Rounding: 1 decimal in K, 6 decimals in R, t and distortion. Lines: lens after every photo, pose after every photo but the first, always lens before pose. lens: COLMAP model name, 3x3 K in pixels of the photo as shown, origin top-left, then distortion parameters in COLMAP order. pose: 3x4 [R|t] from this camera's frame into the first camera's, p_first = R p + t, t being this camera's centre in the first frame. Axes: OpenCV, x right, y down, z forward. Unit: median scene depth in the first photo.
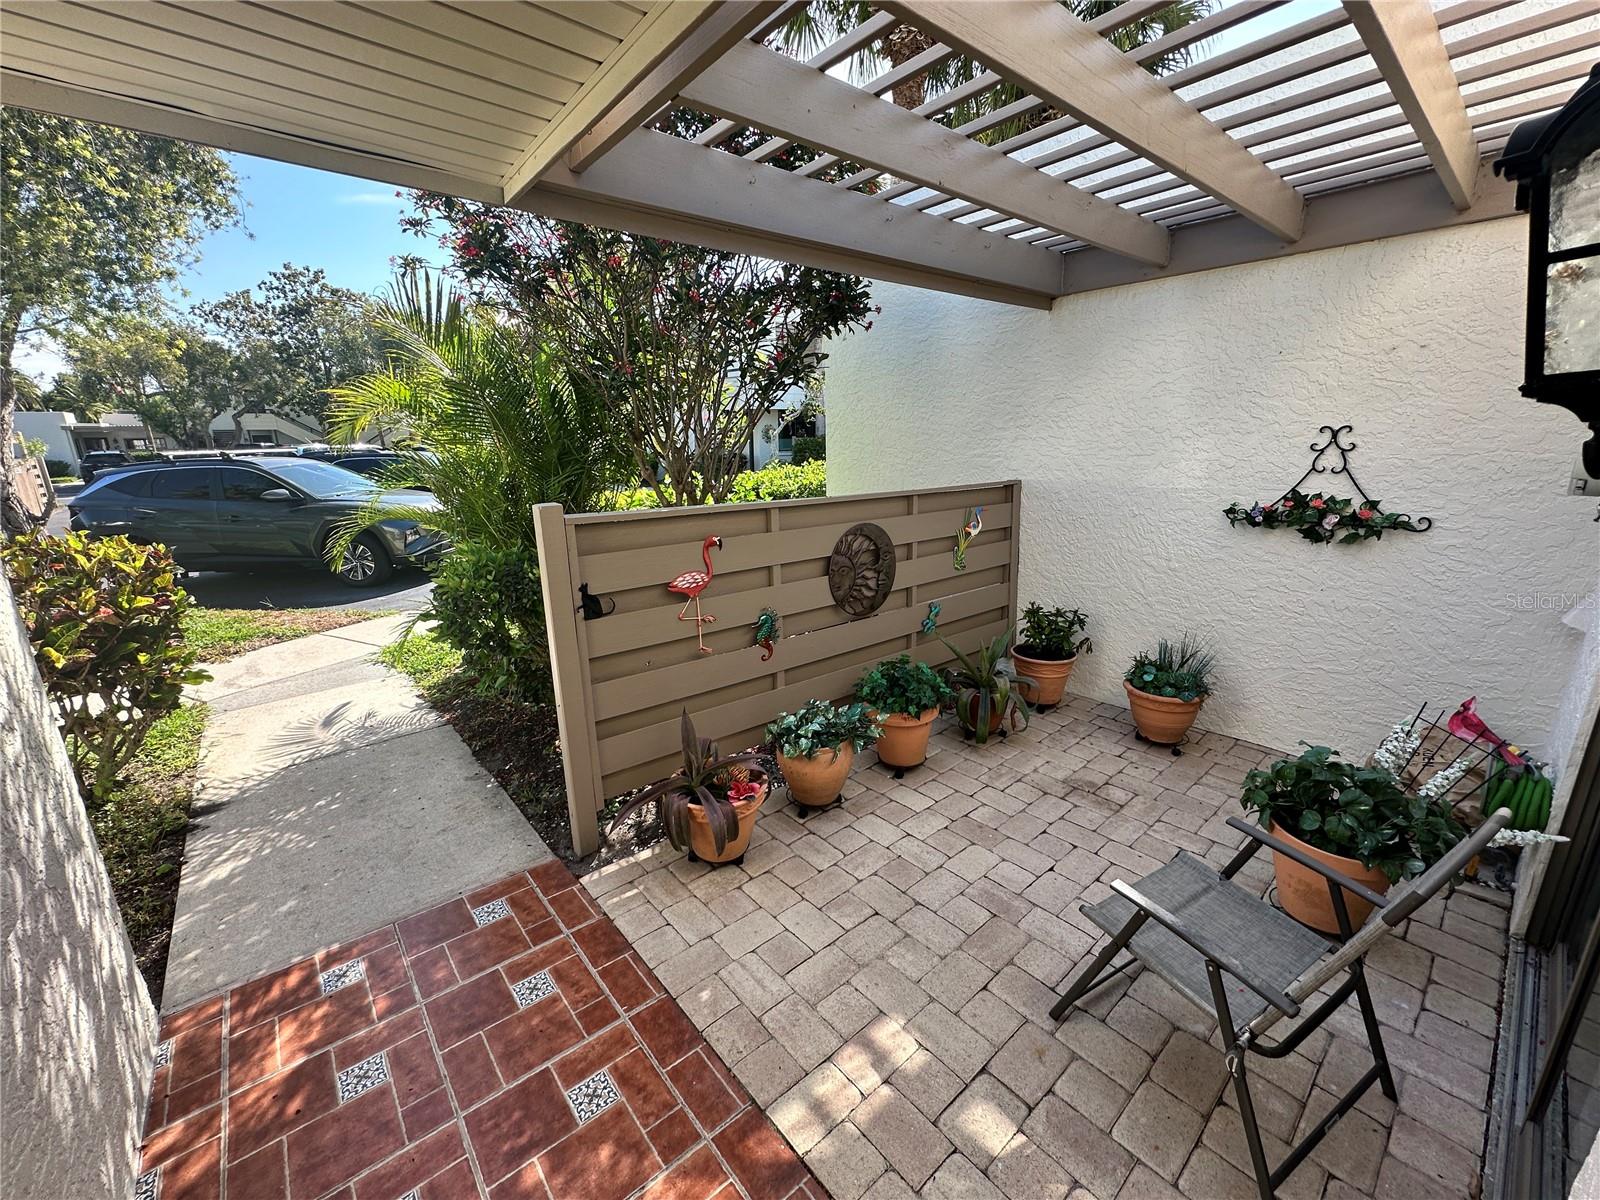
lens RADIAL K [[637.2, 0, 800.3], [0, 637.2, 602.5], [0, 0, 1]] dist [-0.003336, 0.000906]
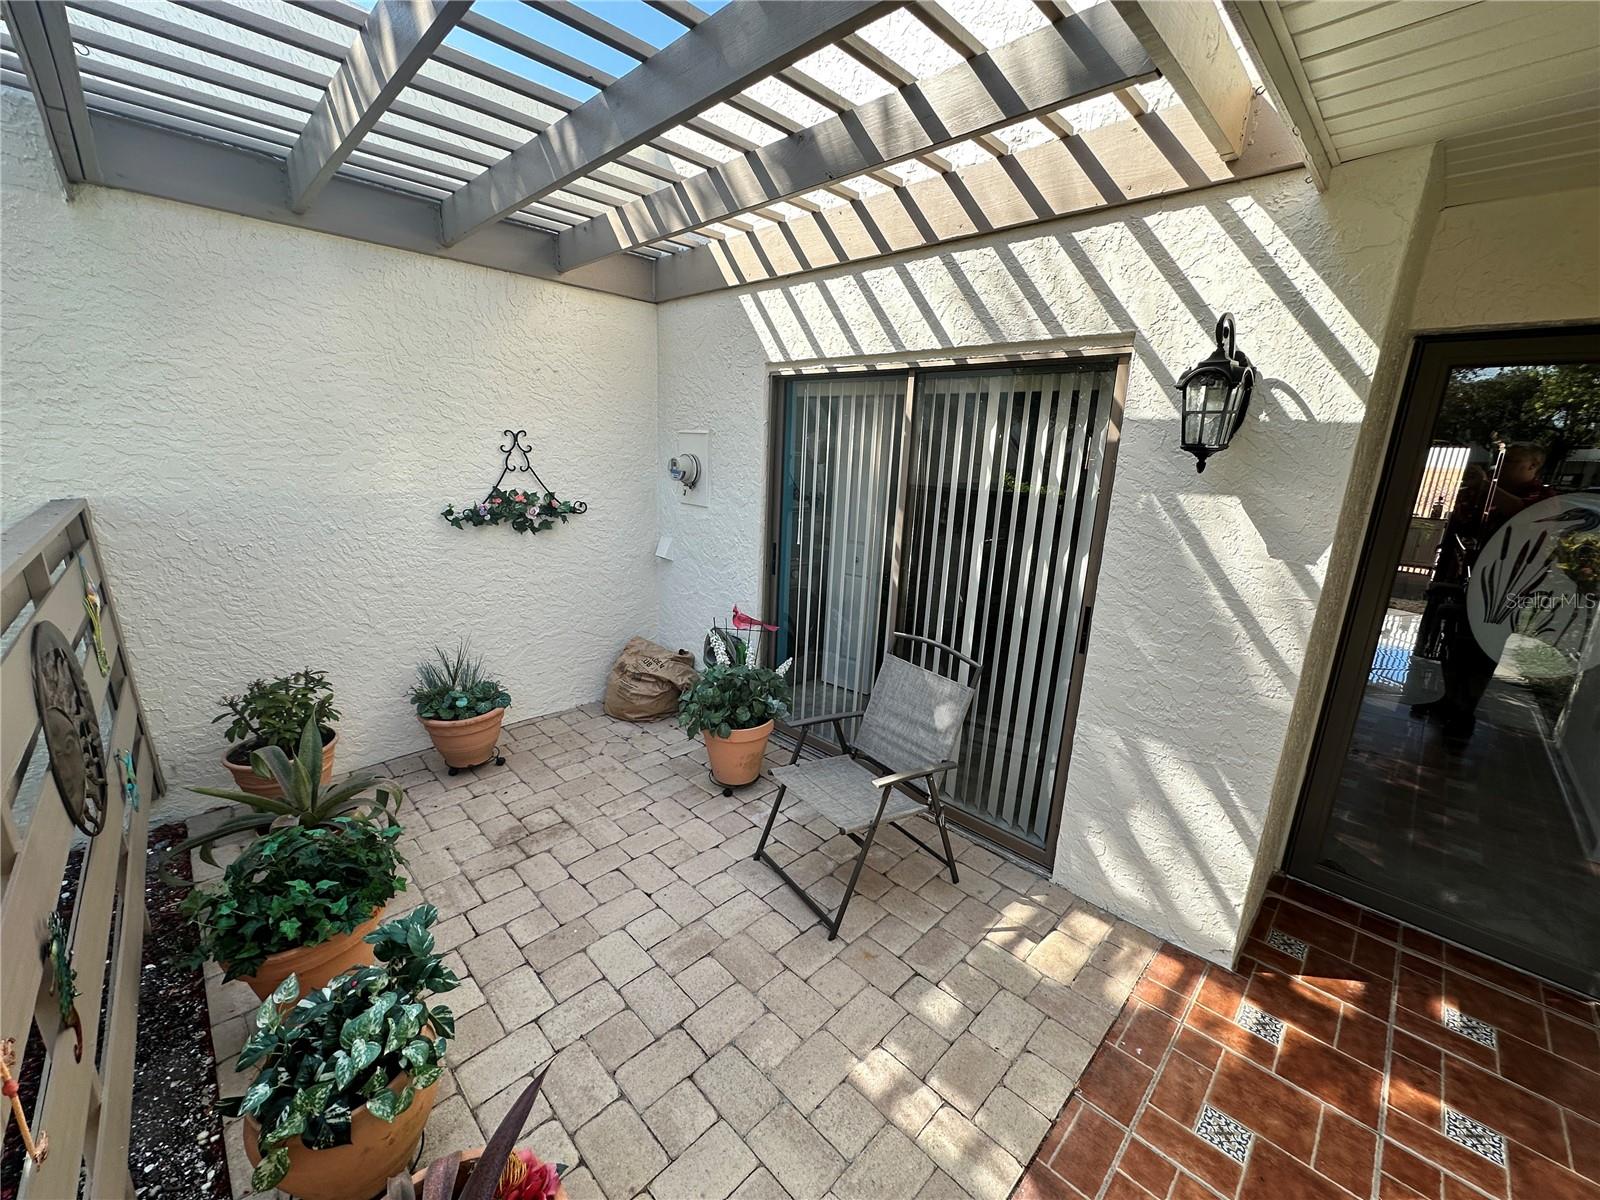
lens RADIAL K [[637.2, 0, 798.1], [0, 637.2, 600.6], [0, 0, 1]] dist [-0.003336, 0.000906]
pose [[-0.071605, -0.223312, 0.972113, -0.368681], [0.216618, 0.947872, 0.233700, -0.140396], [-0.973627, 0.227311, -0.019499, 0.578496]]
